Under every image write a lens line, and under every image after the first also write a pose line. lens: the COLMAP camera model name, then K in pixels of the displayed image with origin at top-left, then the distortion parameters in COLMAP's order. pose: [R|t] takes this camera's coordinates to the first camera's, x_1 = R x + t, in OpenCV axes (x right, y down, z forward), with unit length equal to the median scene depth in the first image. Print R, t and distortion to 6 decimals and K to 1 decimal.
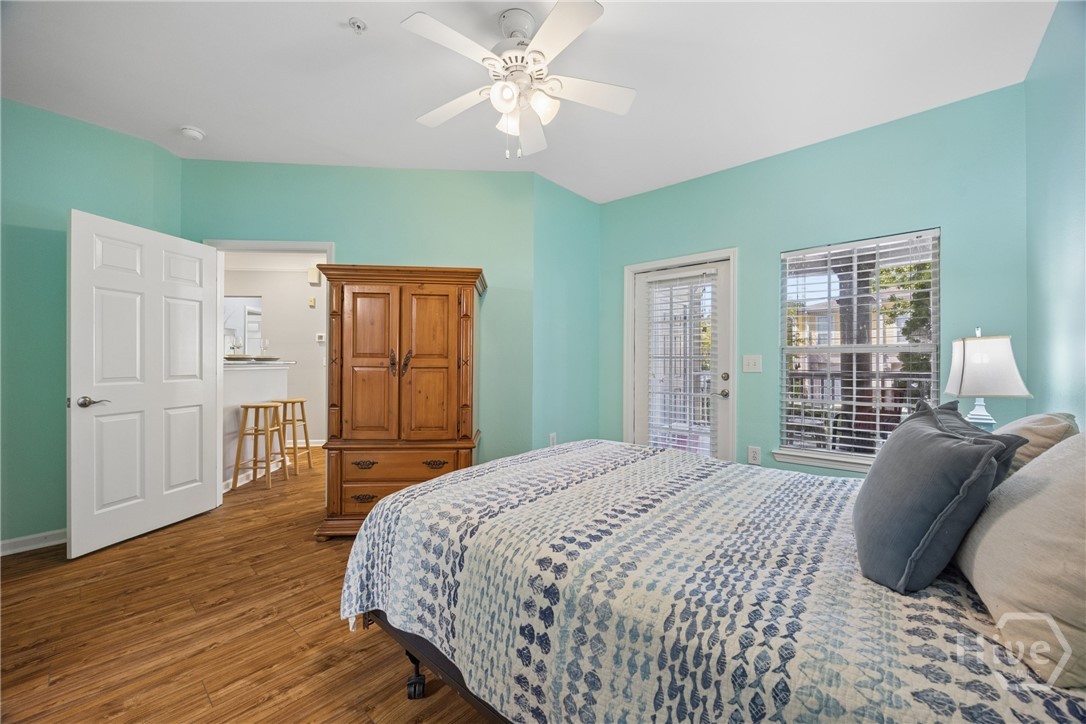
lens RADIAL K [[420.1, 0, 544.4], [0, 420.1, 357.6], [0, 0, 1]] dist [-0.001360, -0.000068]
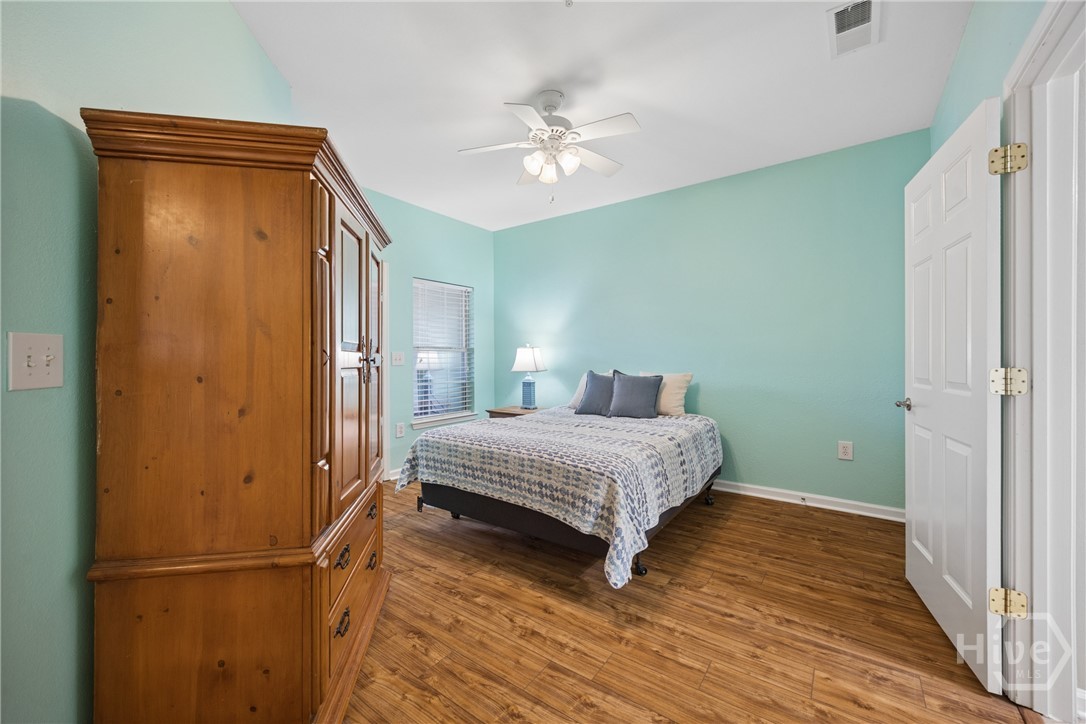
lens RADIAL K [[419.5, 0, 547.8], [0, 419.5, 354.1], [0, 0, 1]] dist [-0.016821, -0.000025]
pose [[-0.099722, 0.004177, 0.995007, -0.965432], [-0.006279, 0.999969, -0.004827, 0.005425], [-0.994995, -0.006729, -0.099693, 0.804945]]
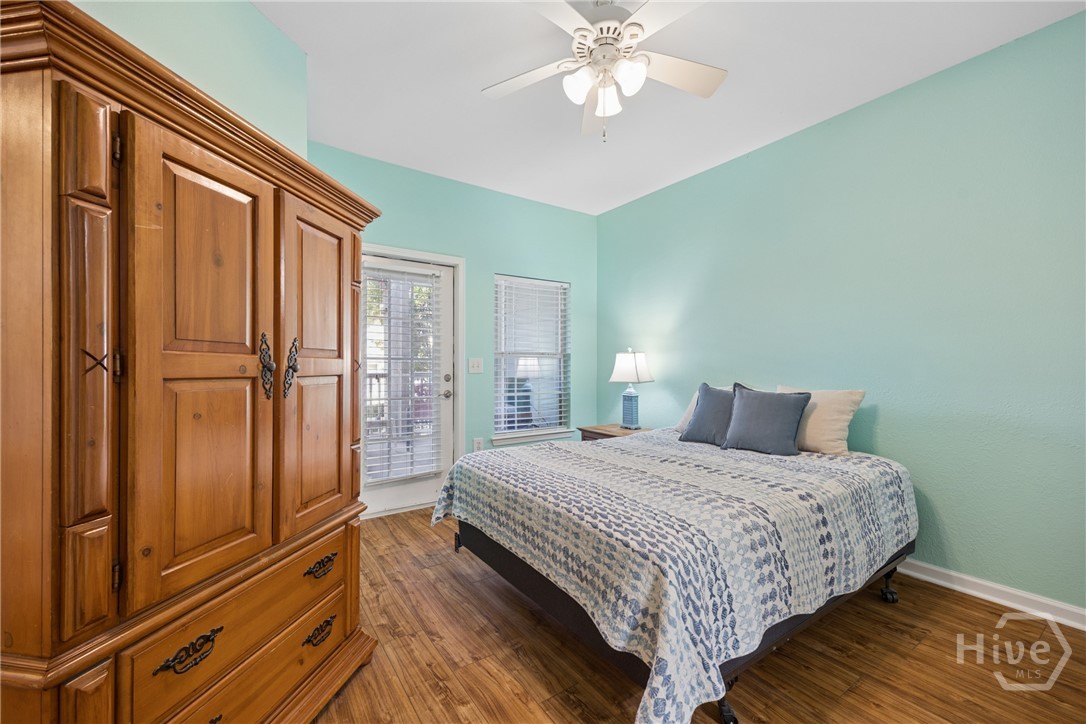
lens RADIAL K [[438.6, 0, 549.8], [0, 438.6, 366.6], [0, 0, 1]] dist [-0.000467, -0.000121]
pose [[0.241320, -0.006544, 0.970423, -0.718805], [-0.009716, 0.999911, 0.009158, 0.005713], [-0.970397, -0.011639, 0.241235, 0.622413]]
